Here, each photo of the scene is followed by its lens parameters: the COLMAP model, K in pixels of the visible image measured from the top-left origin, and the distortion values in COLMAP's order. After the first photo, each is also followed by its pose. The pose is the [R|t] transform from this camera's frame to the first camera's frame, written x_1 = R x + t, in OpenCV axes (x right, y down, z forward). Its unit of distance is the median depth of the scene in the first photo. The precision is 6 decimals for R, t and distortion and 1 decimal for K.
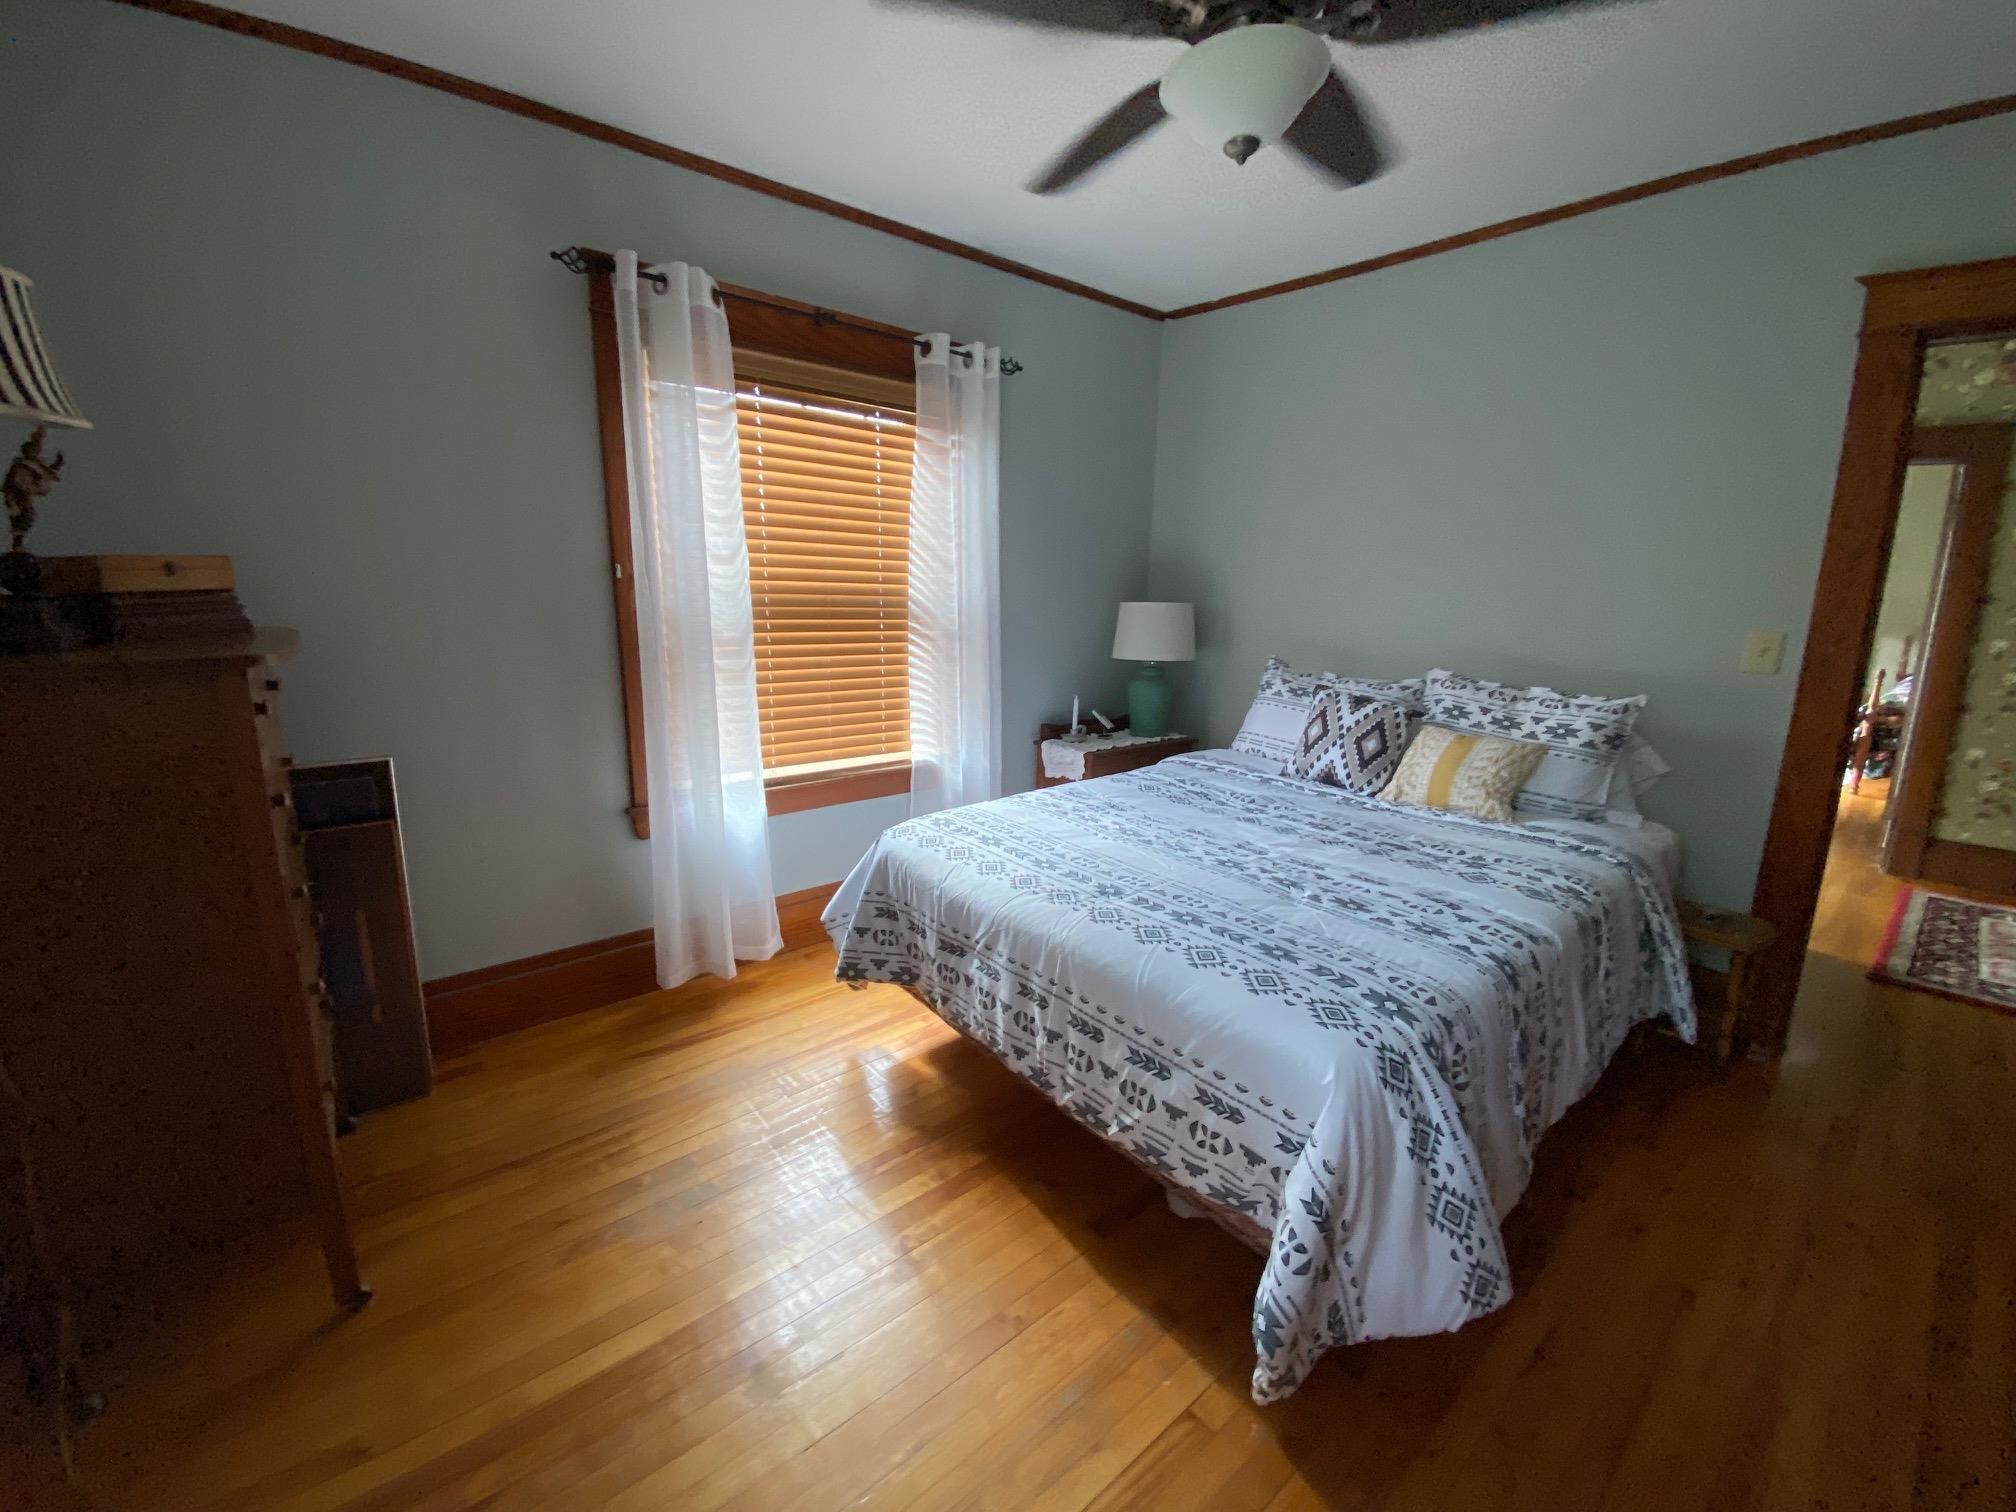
lens RADIAL K [[807.5, 0, 996.5], [0, 807.5, 752.9], [0, 0, 1]] dist [0.027870, -0.024867]
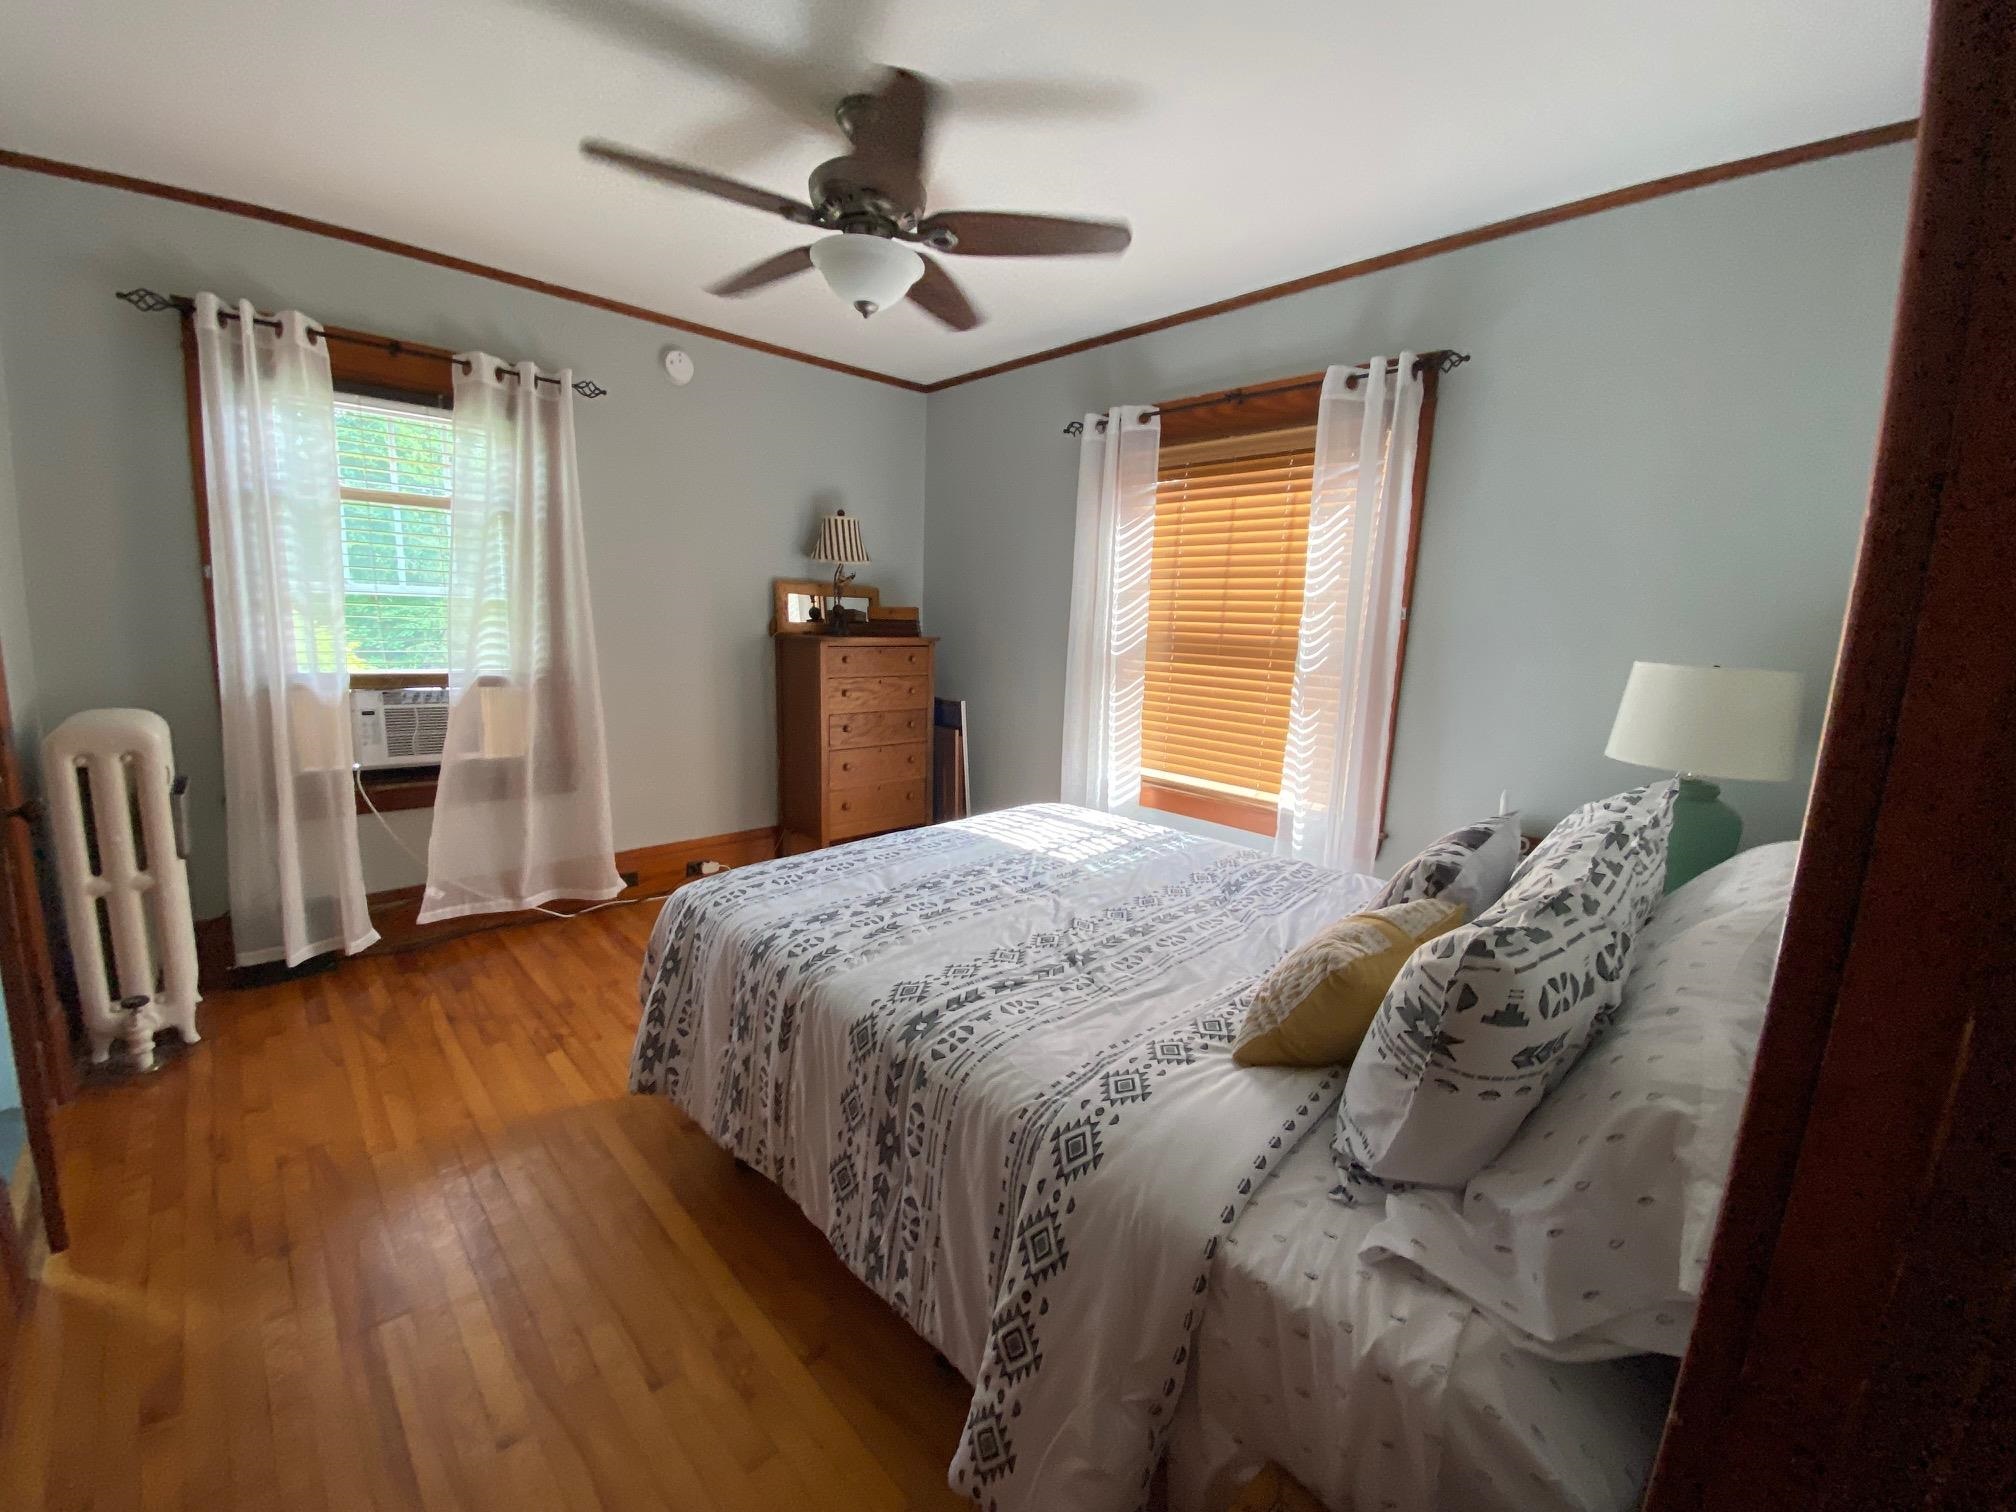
lens RADIAL K [[807.5, 0, 996.5], [0, 807.5, 752.9], [0, 0, 1]] dist [0.027870, -0.024867]
pose [[0.064163, 0.155167, -0.985802, 1.005136], [-0.234069, 0.962621, 0.136284, -0.127123], [0.970101, 0.222001, 0.098084, 0.679582]]
